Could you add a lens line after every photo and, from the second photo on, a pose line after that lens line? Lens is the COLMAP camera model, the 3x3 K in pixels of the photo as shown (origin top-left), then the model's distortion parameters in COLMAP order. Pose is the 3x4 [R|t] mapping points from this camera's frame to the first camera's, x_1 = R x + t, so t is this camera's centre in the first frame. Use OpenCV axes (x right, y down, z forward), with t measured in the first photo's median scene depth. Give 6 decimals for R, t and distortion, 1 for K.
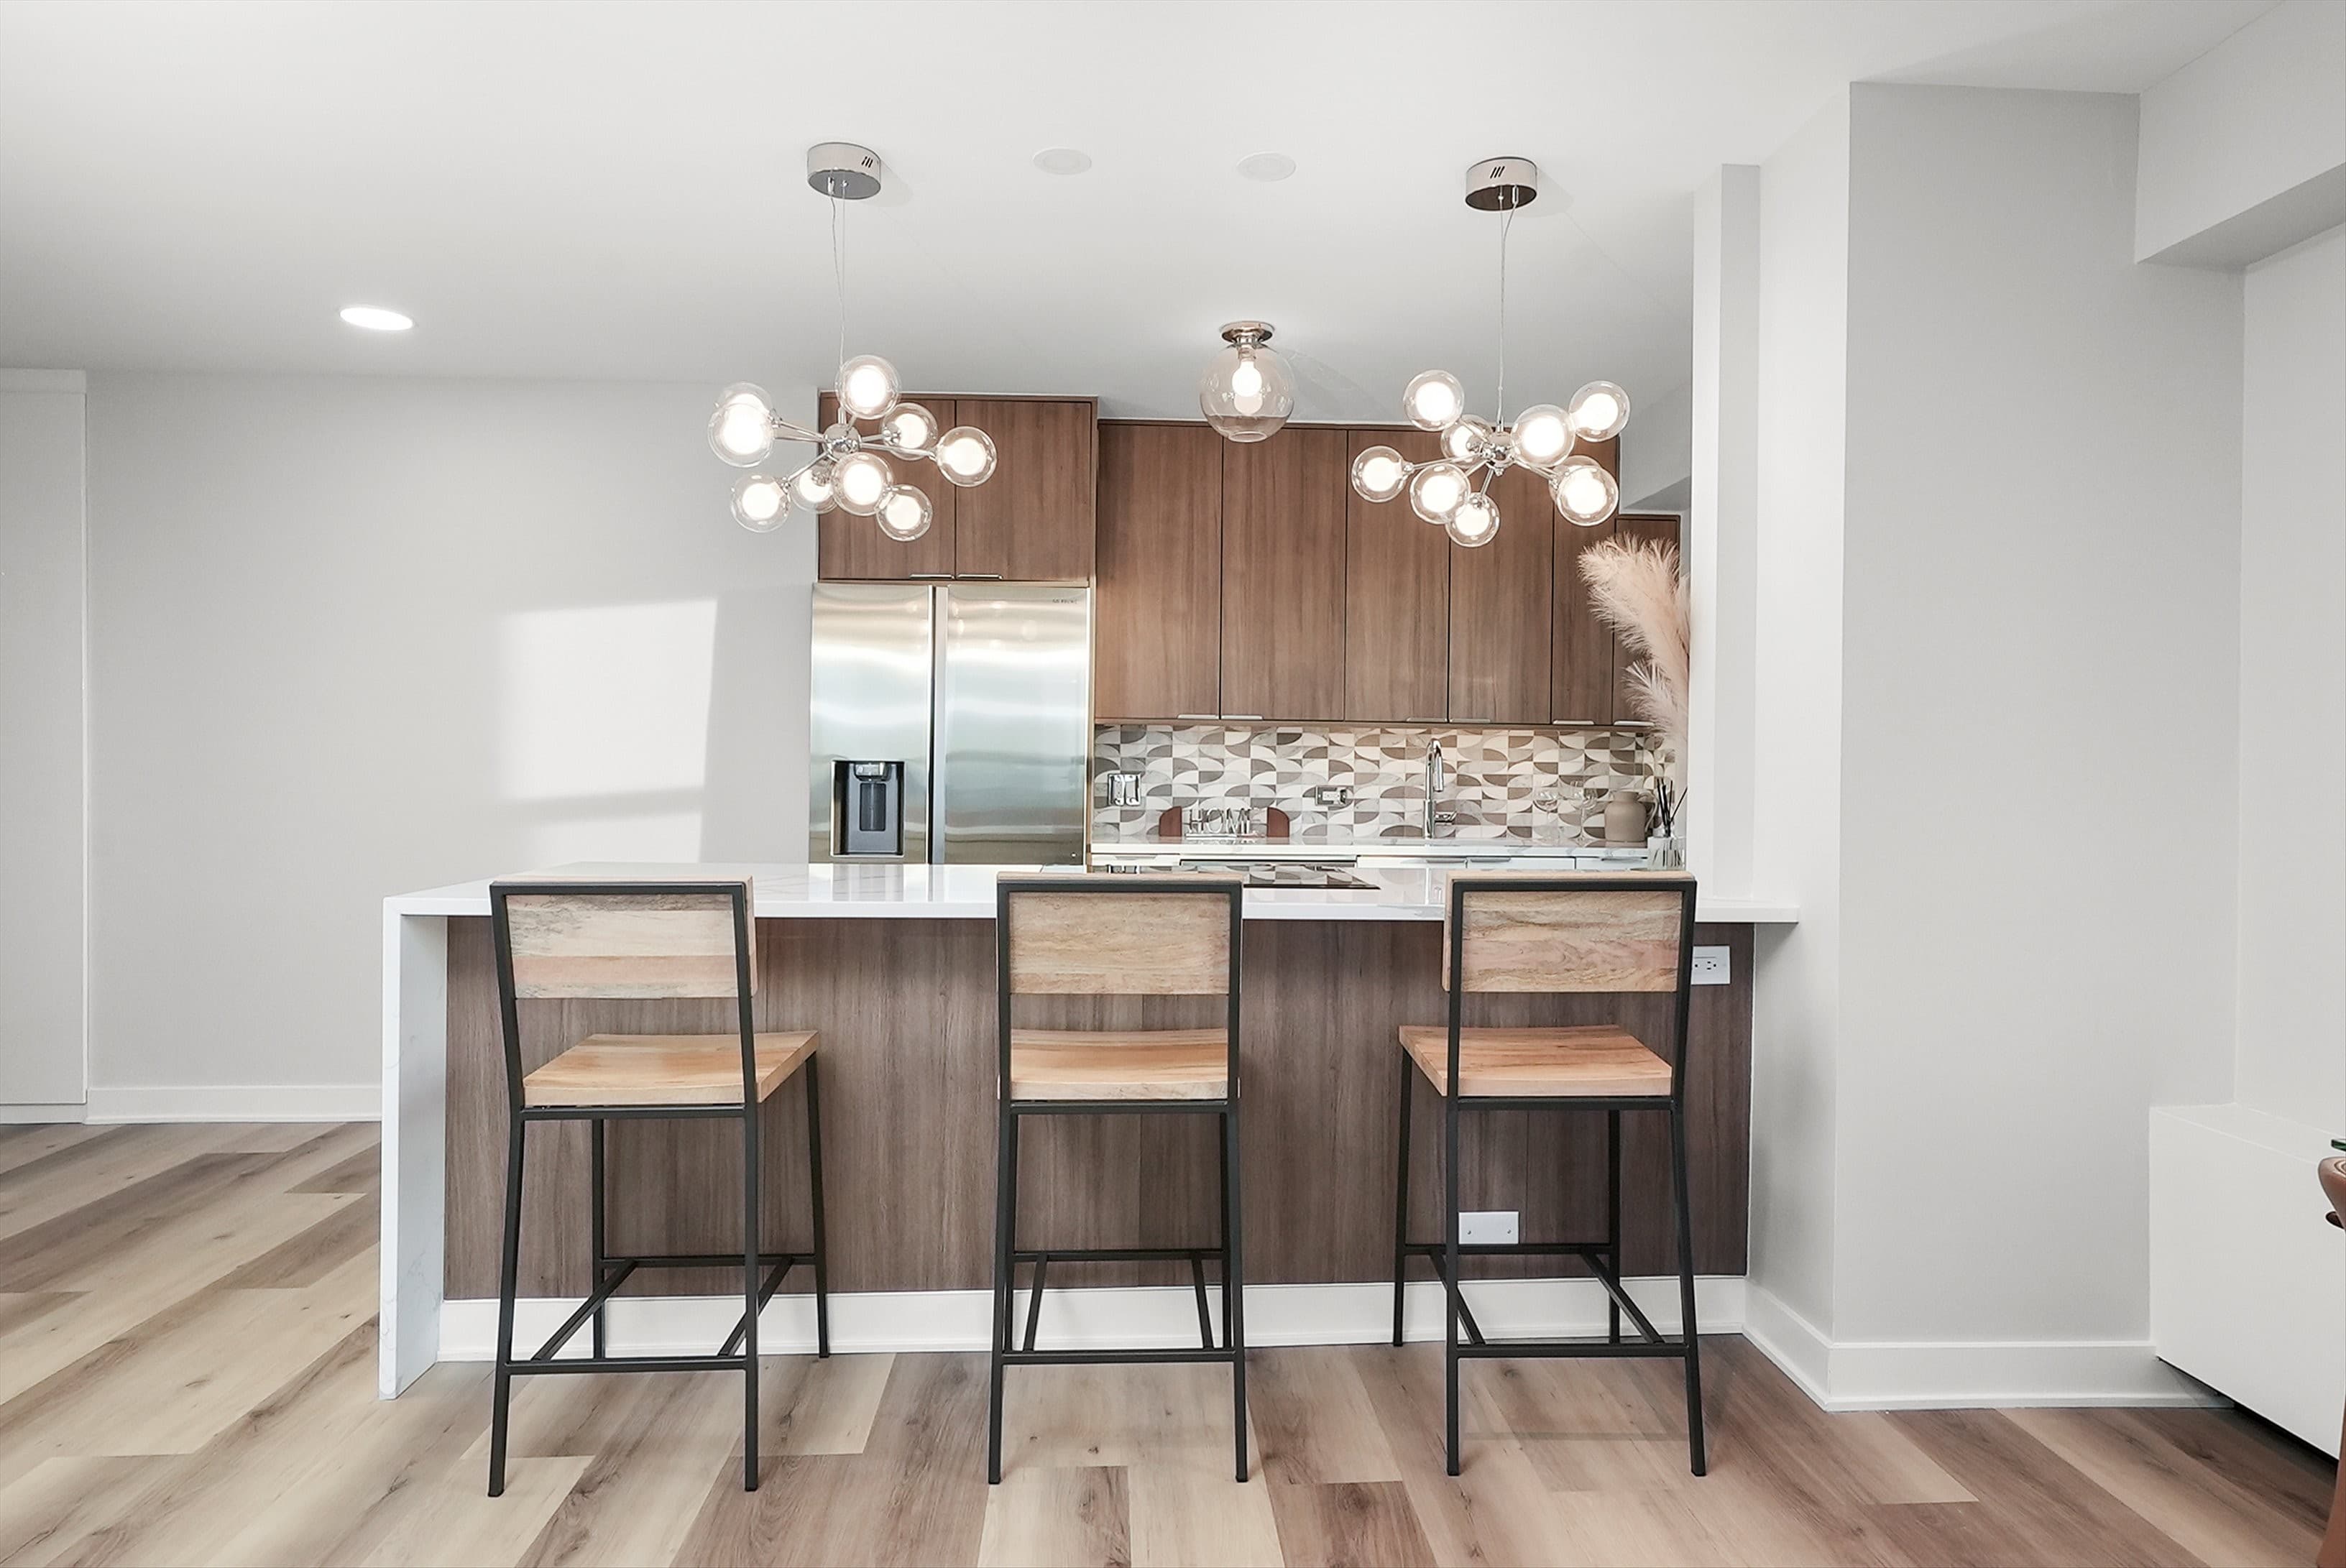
lens RADIAL K [[1422.5, 0, 1175.9], [0, 1422.5, 761.9], [0, 0, 1]] dist [0.005562, 0.001936]
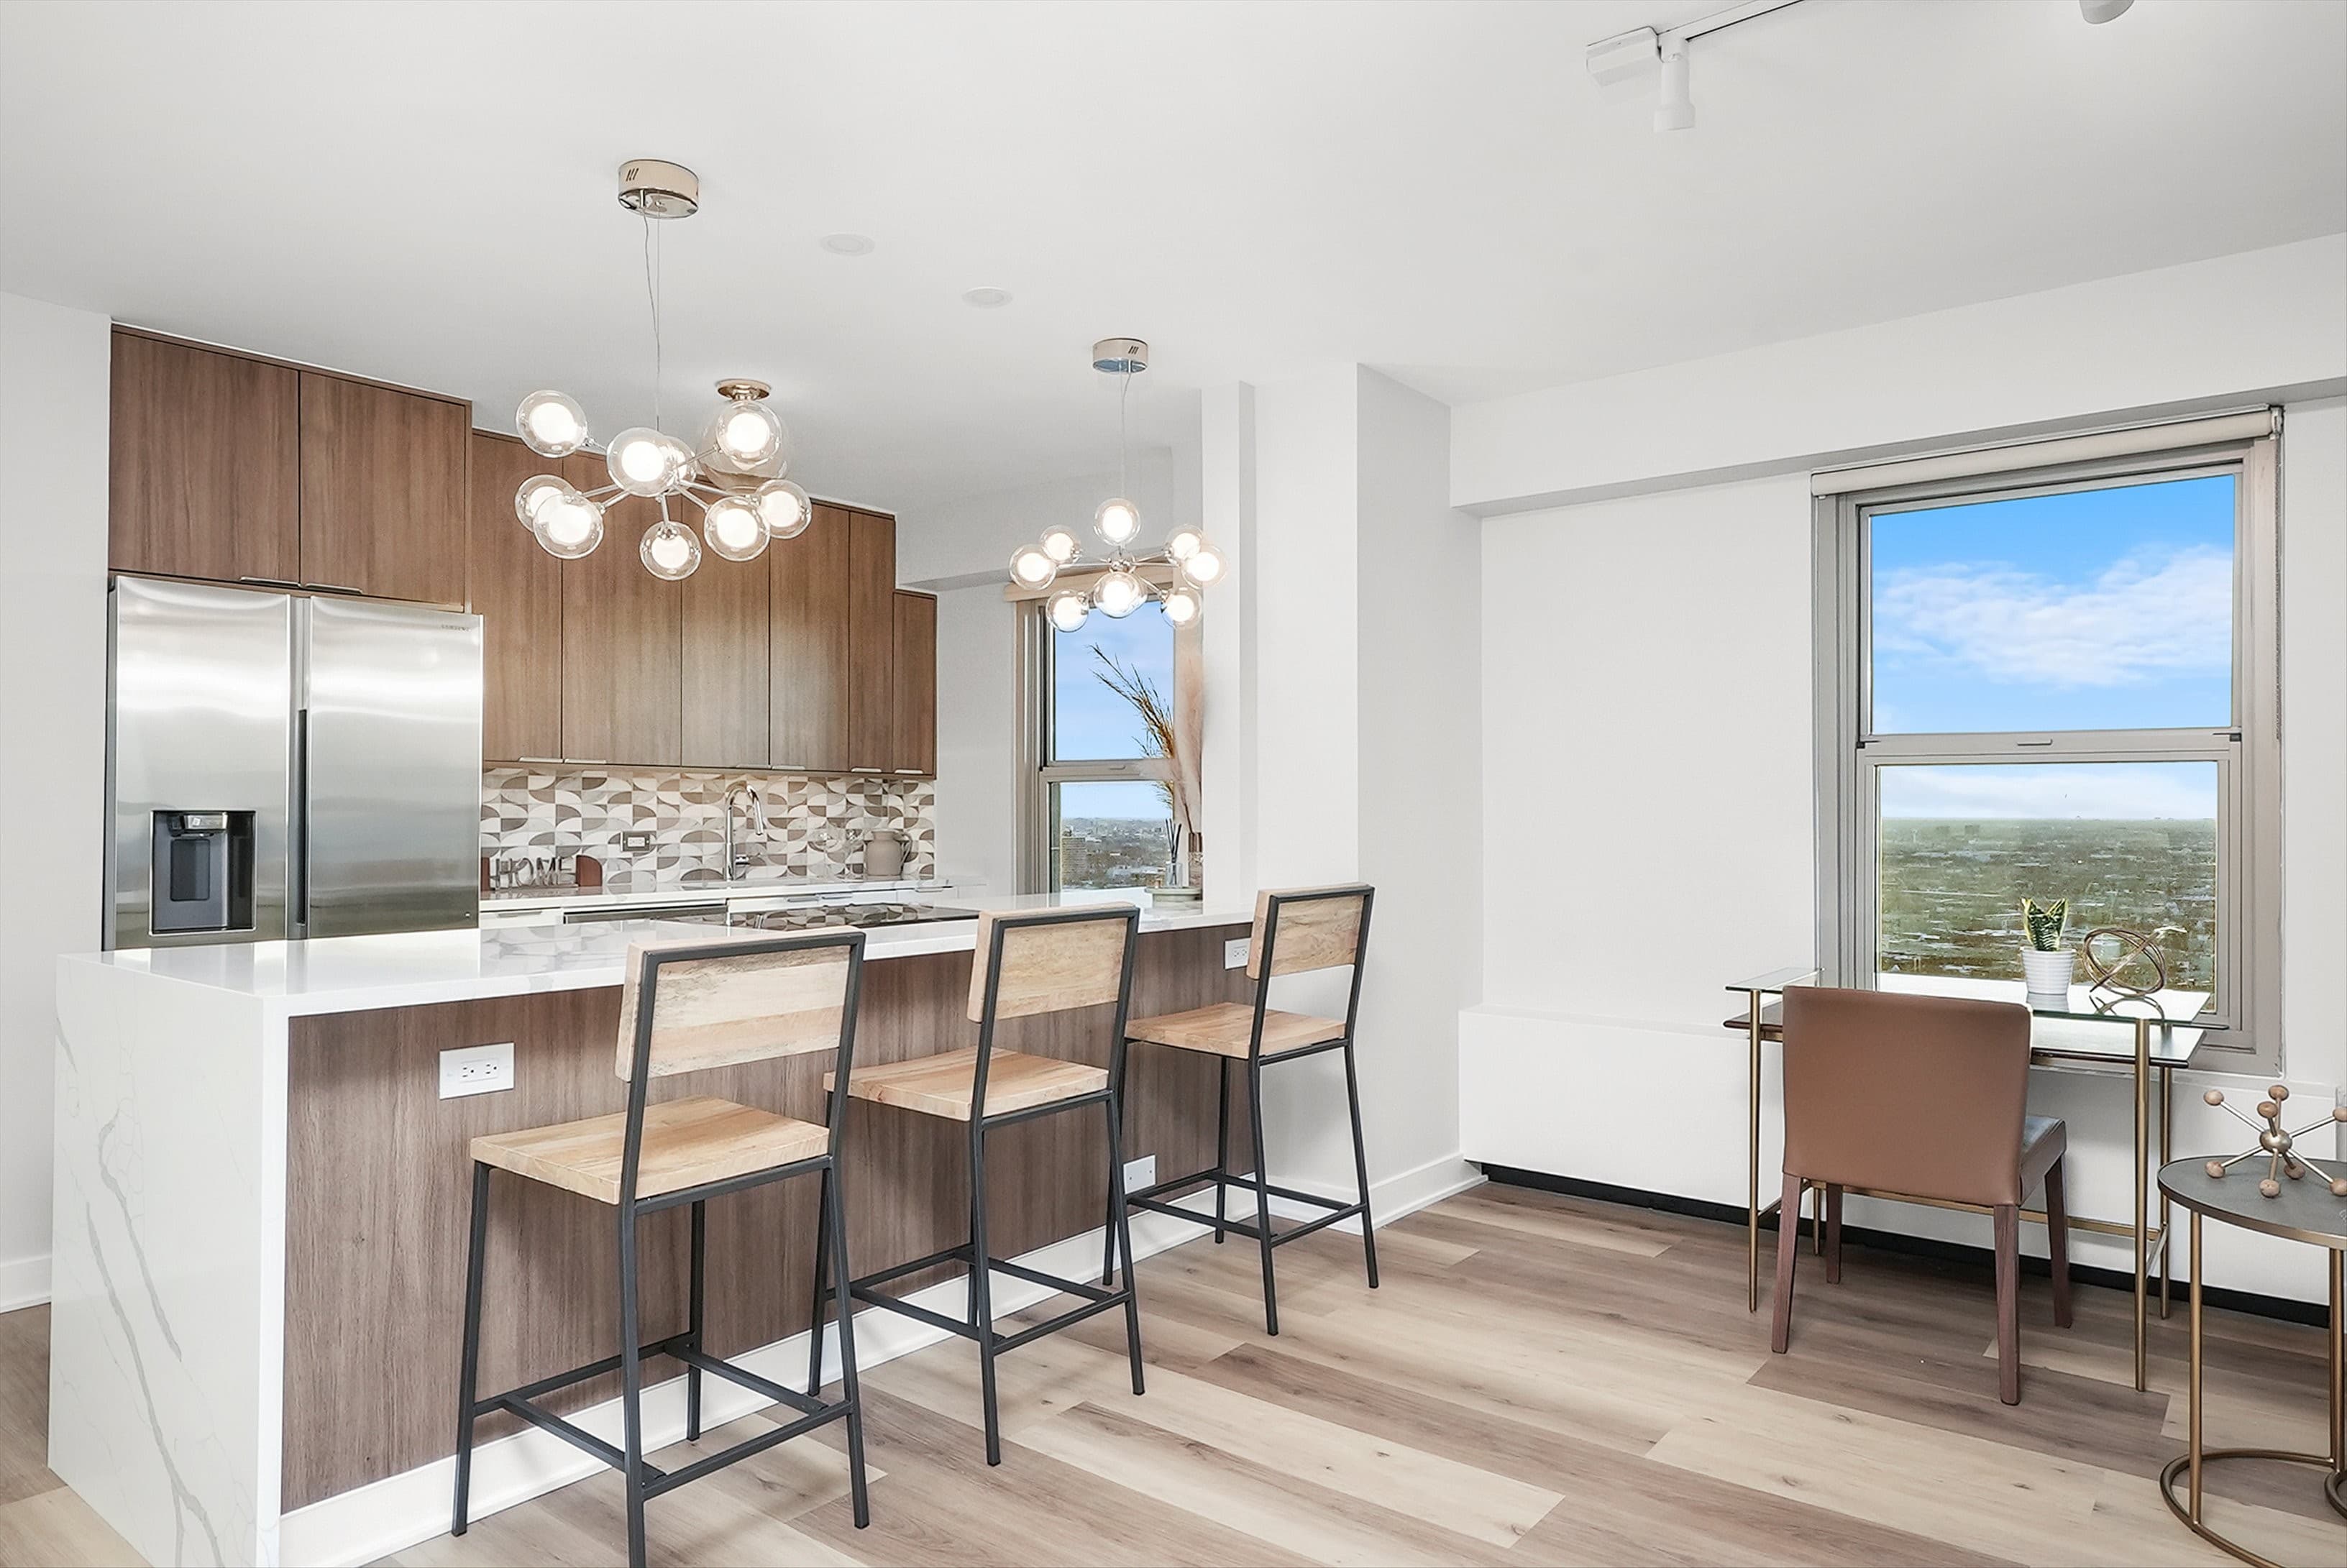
lens RADIAL K [[1453.4, 0, 1173.5], [0, 1453.4, 784.0], [0, 0, 1]] dist [0.003051, 0.000949]
pose [[0.662258, 0.004344, 0.749264, -0.396837], [0.004031, 0.999948, -0.009360, -0.005029], [-0.749265, 0.009219, 0.662206, 0.058063]]
